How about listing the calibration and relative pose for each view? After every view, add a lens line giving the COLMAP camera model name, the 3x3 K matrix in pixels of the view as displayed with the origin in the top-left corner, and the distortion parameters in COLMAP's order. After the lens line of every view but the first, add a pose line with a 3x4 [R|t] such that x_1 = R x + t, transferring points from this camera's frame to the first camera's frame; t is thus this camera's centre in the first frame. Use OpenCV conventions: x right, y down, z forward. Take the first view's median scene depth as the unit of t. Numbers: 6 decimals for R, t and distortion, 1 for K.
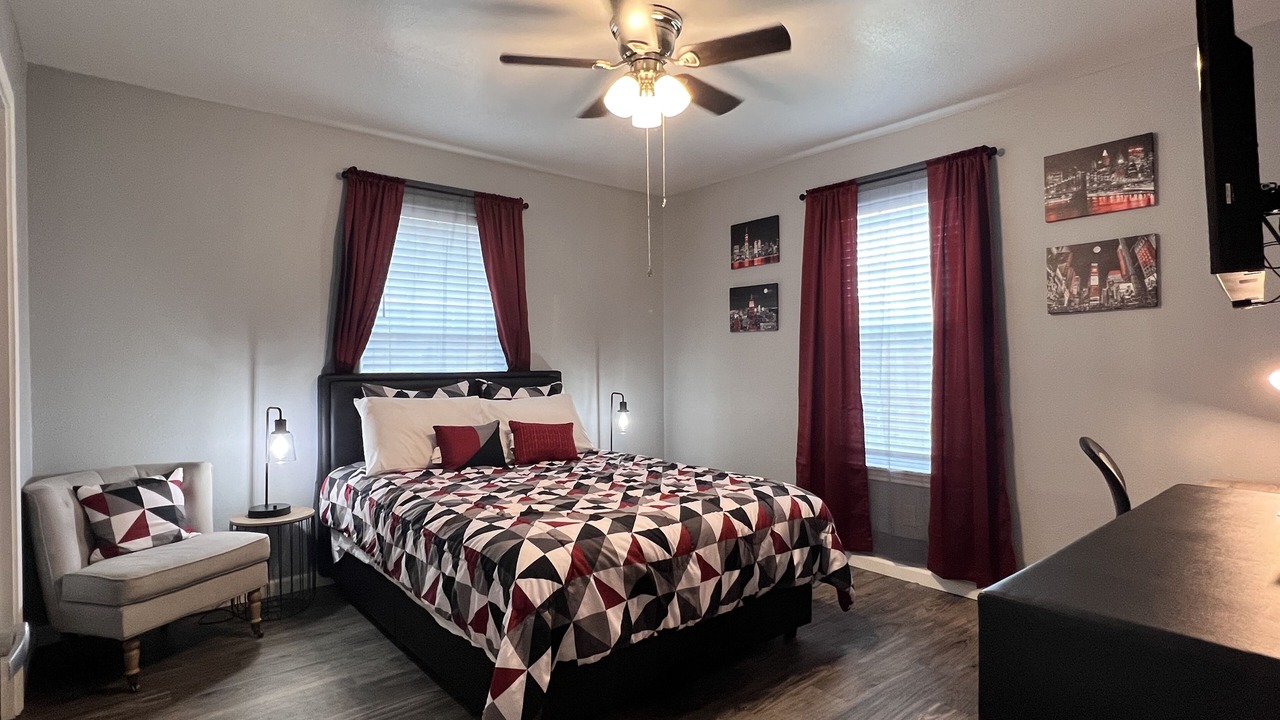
lens RADIAL K [[650.0, 0, 634.7], [0, 650.0, 360.8], [0, 0, 1]] dist [0.002371, -0.000029]
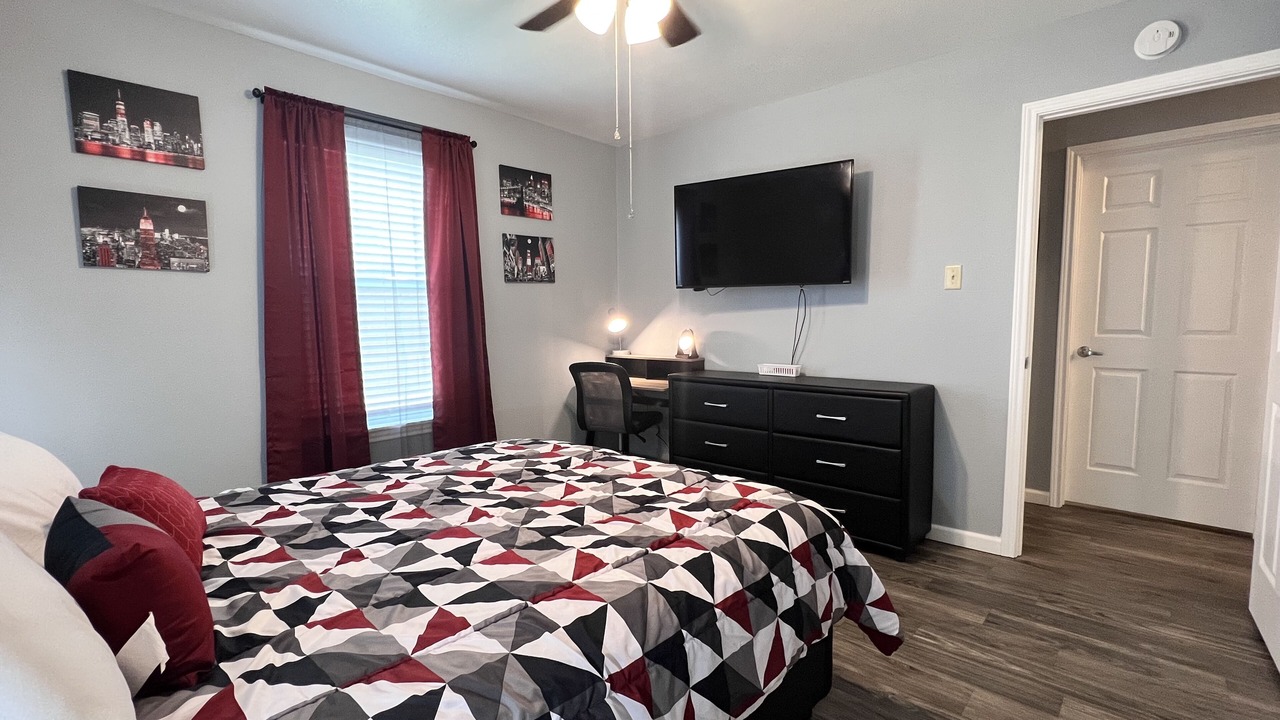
lens RADIAL K [[569.7, 0, 640.0], [0, 569.7, 360.0], [0, 0, 1]] dist [0.000685, -0.000069]
pose [[-0.142632, -0.070324, 0.987274, -0.536058], [0.012602, 0.997263, 0.072856, 0.008190], [-0.989696, 0.022834, -0.141356, 0.784049]]
